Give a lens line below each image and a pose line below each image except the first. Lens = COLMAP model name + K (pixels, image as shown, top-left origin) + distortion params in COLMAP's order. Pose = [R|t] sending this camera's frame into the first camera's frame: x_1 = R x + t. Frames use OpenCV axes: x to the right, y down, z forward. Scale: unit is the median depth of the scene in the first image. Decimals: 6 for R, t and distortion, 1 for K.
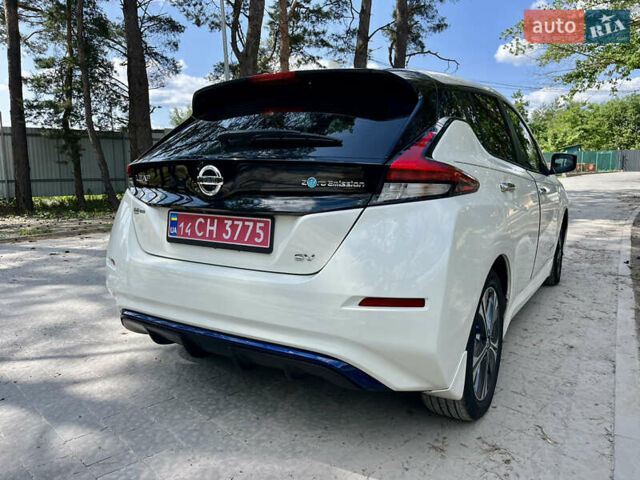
lens RADIAL K [[473.6, 0, 320.0], [0, 473.6, 240.0], [0, 0, 1]] dist [0.071118, -0.095815]
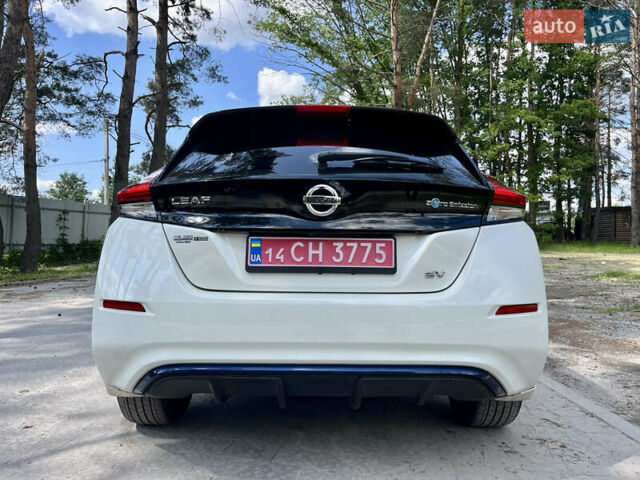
lens RADIAL K [[472.0, 0, 318.8], [0, 472.0, 230.5], [0, 0, 1]] dist [0.078012, -0.095332]
pose [[0.857132, 0.020372, 0.514693, -0.224218], [0.067433, 0.986180, -0.151331, 0.023535], [-0.510663, 0.164418, 0.843913, 0.069333]]
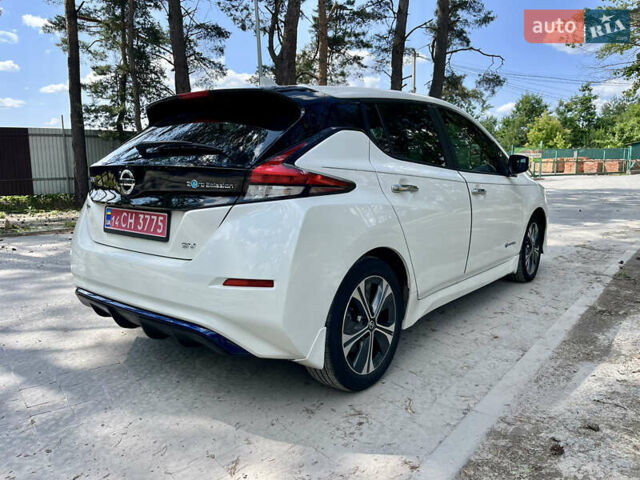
lens RADIAL K [[472.0, 0, 318.8], [0, 472.0, 230.5], [0, 0, 1]] dist [0.078012, -0.095332]
pose [[0.993290, 0.013721, -0.114836, 0.126375], [-0.015325, 0.999797, -0.013094, 0.002694], [0.114633, 0.014766, 0.993298, -0.051734]]
